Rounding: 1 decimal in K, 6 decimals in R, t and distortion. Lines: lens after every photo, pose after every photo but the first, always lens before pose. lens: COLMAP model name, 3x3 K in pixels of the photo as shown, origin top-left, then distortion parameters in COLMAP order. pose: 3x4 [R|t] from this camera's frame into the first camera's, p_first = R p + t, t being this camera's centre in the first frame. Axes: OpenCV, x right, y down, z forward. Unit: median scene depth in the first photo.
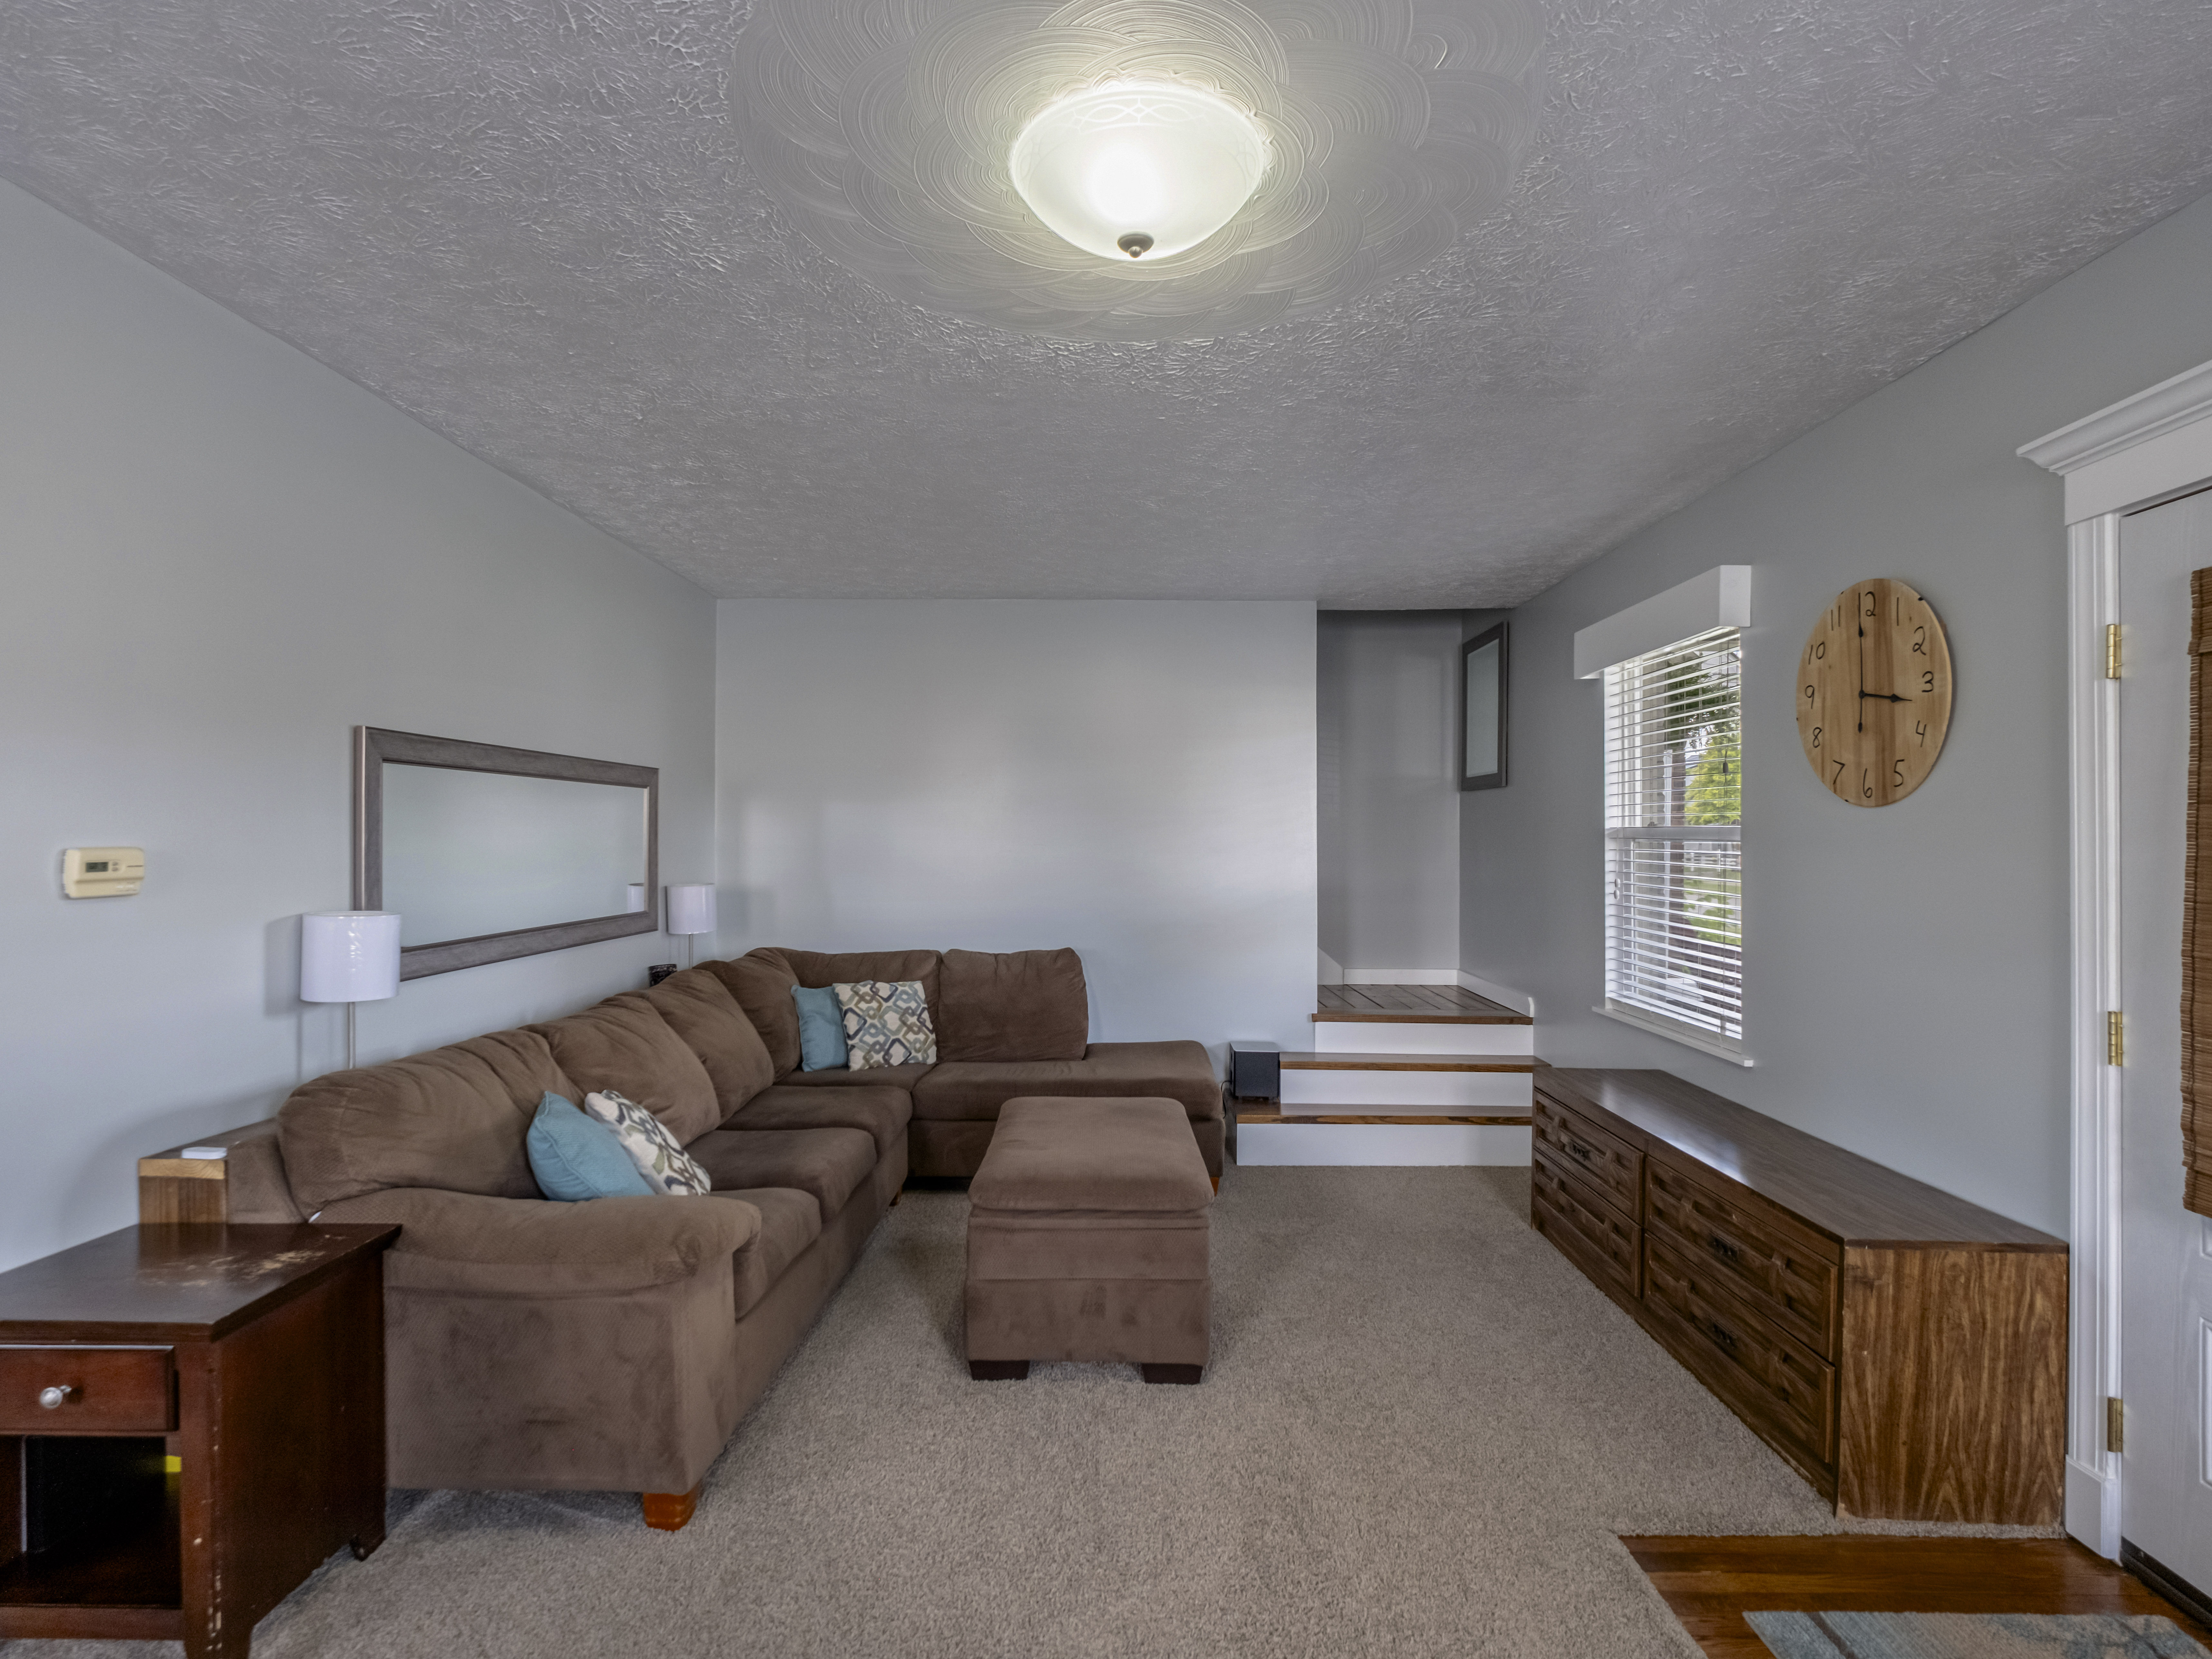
lens RADIAL K [[1096.9, 0, 1098.0], [0, 1096.9, 833.6], [0, 0, 1]] dist [0.006498, -0.006638]
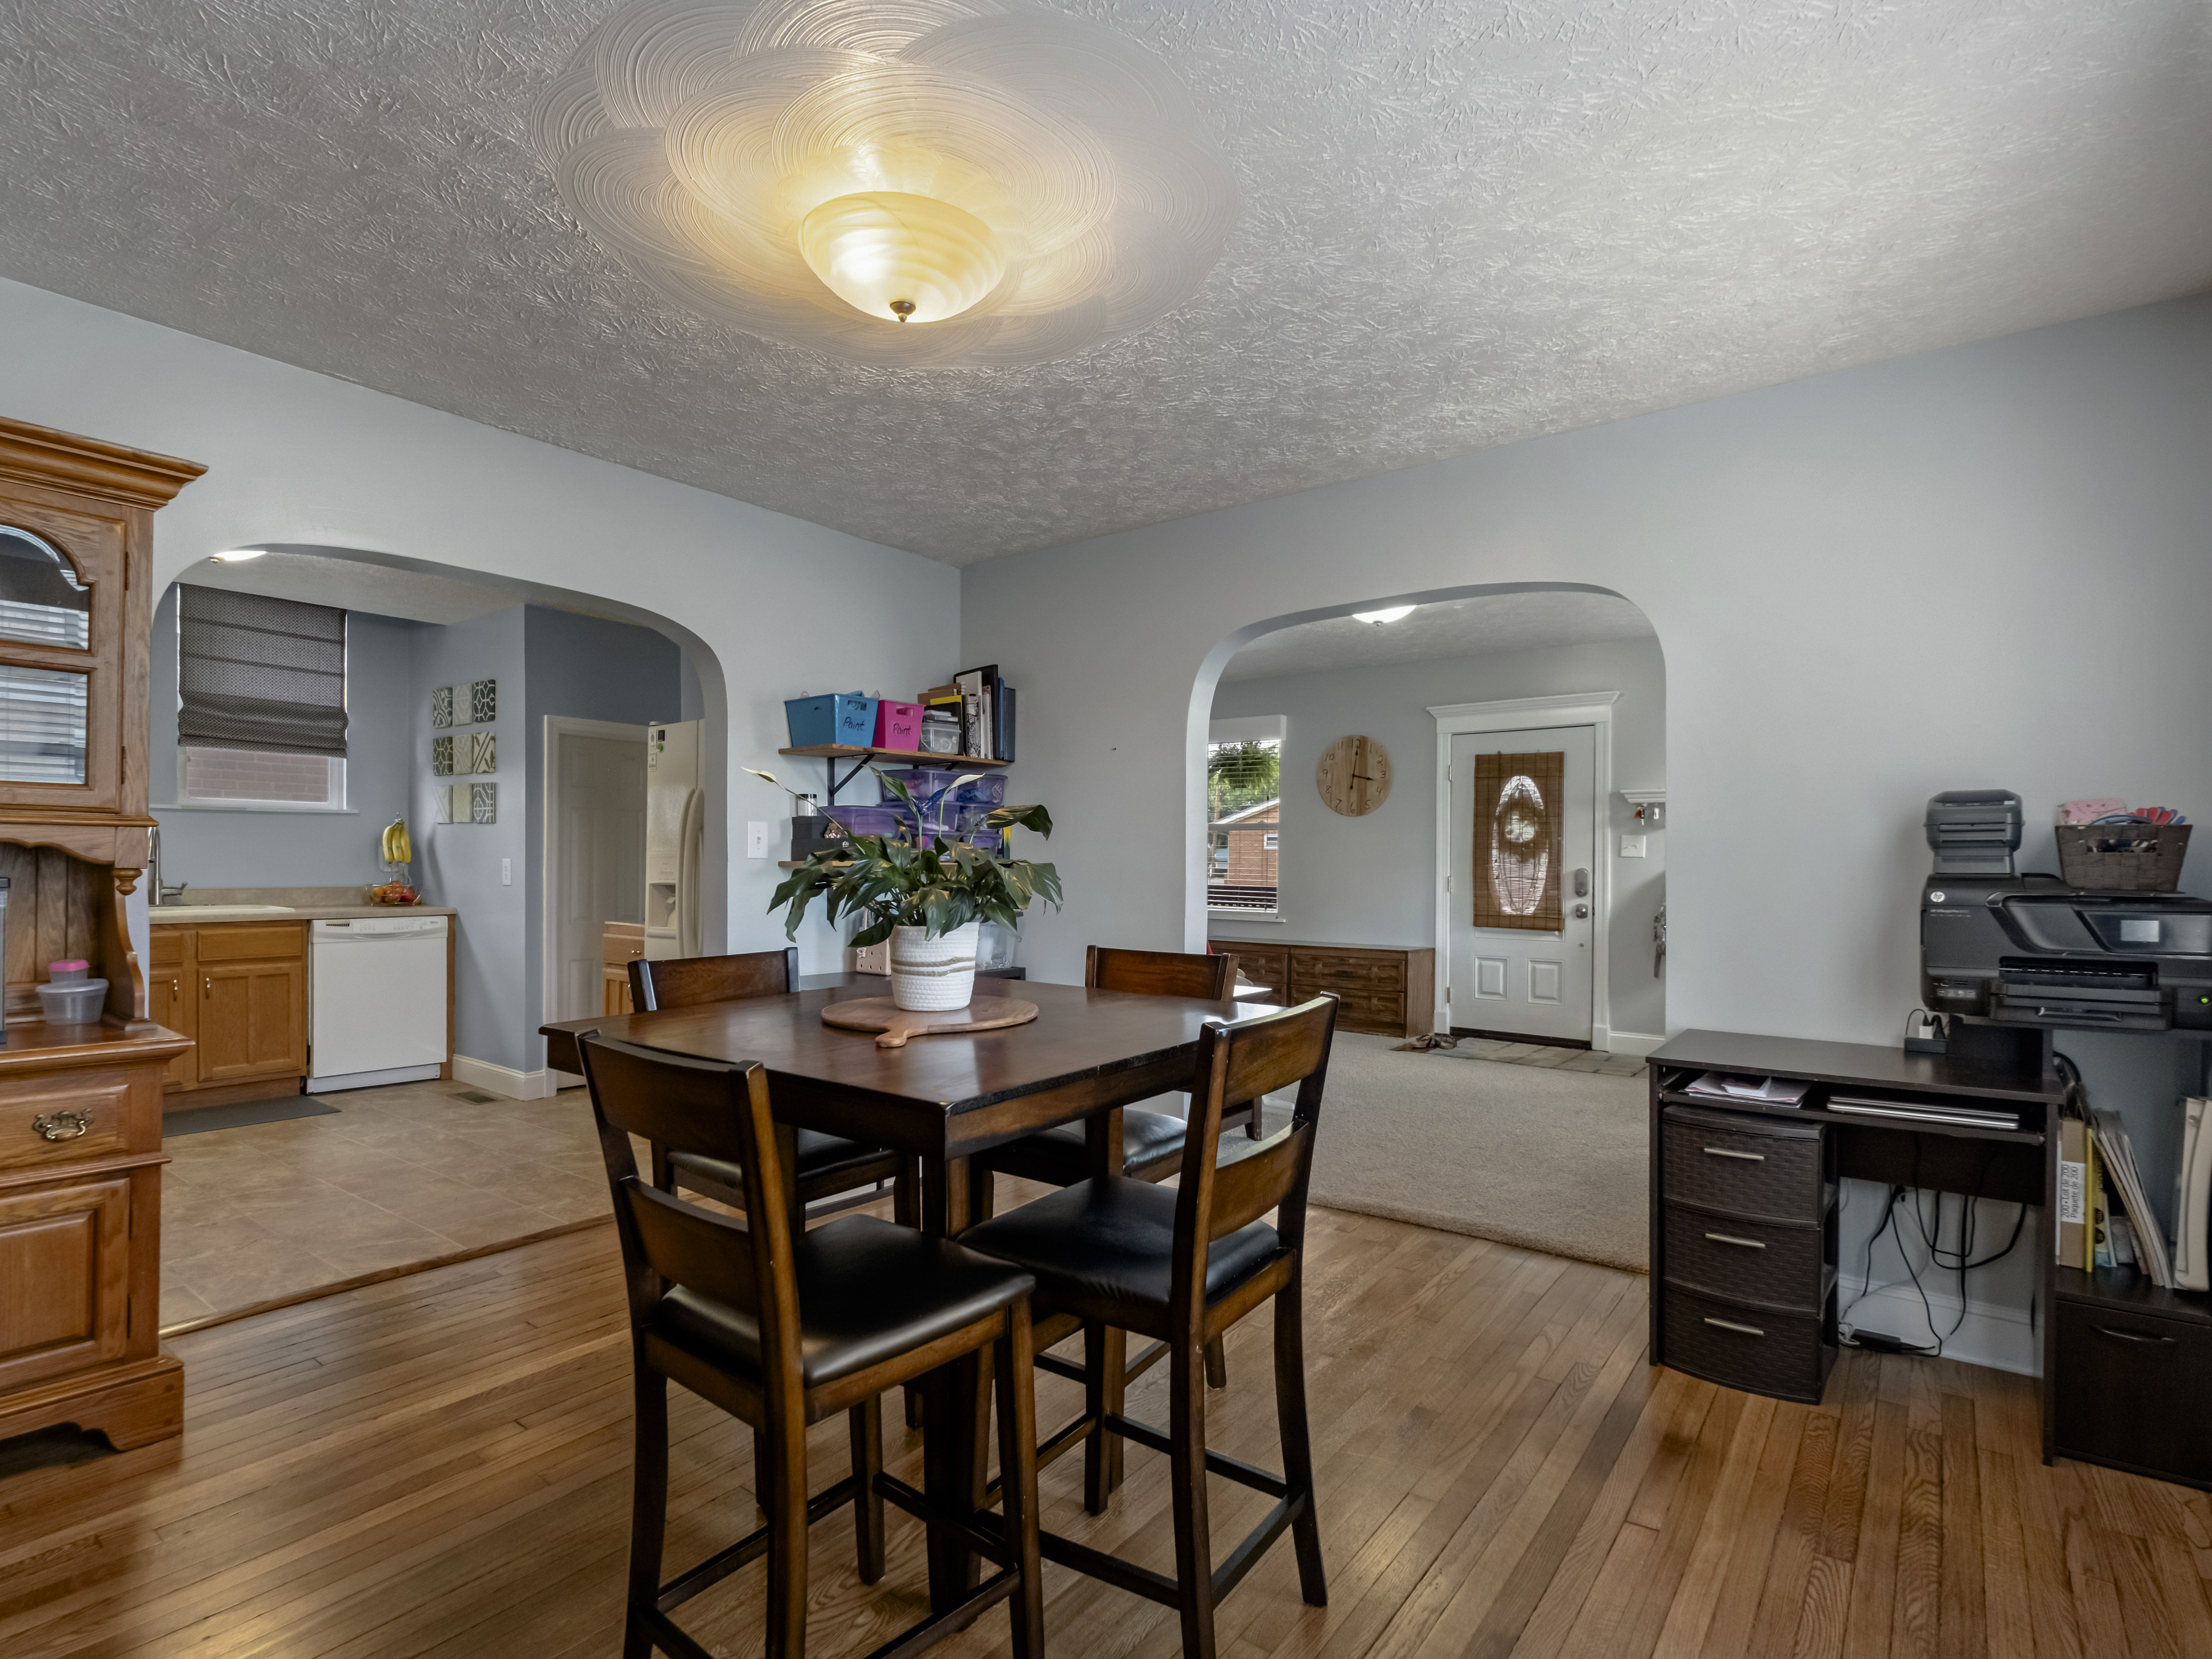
lens RADIAL K [[1096.9, 0, 1086.4], [0, 1096.9, 870.7], [0, 0, 1]] dist [0.006498, -0.006638]
pose [[0.599965, -0.005508, 0.800007, -1.948701], [-0.012442, 0.999791, 0.016214, 0.076711], [-0.799929, -0.019681, 0.599771, -0.129167]]
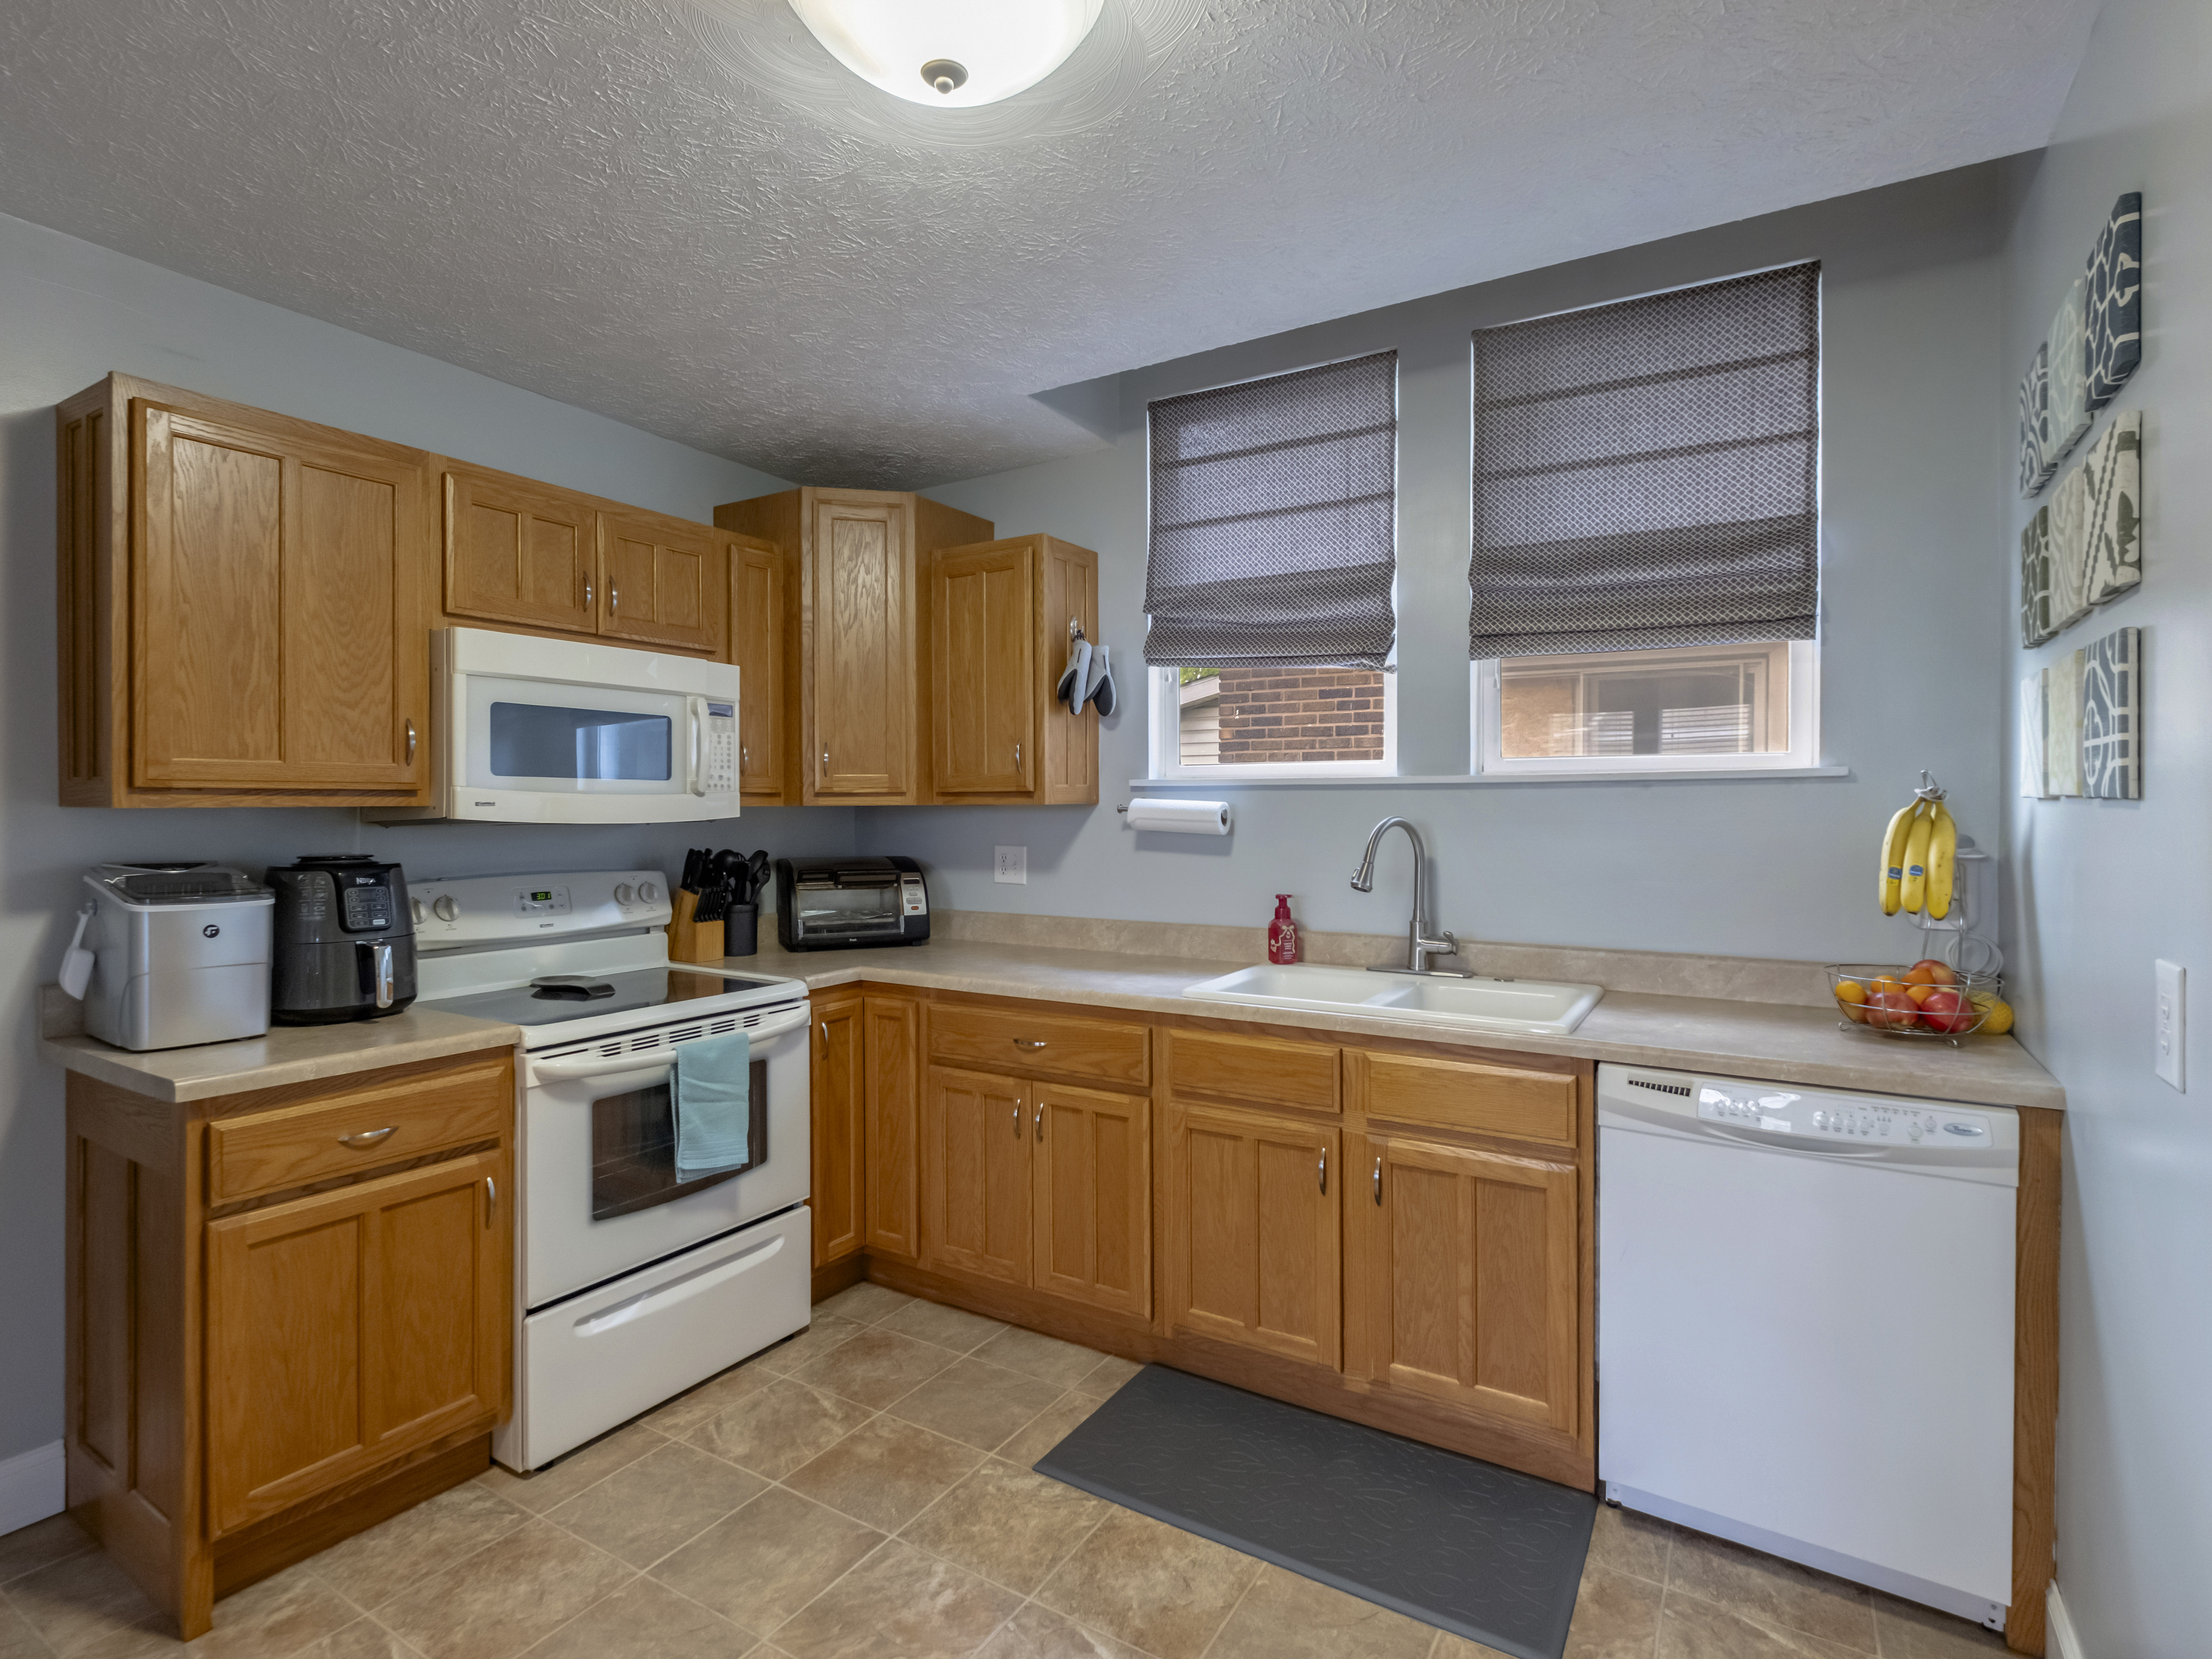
lens RADIAL K [[1096.9, 0, 1082.5], [0, 1096.9, 813.3], [0, 0, 1]] dist [0.006498, -0.006638]
pose [[0.853877, 0.001895, -0.520471, -1.151250], [0.002957, 0.999960, 0.008492, 0.037224], [0.520466, -0.008790, 0.853837, 1.272289]]
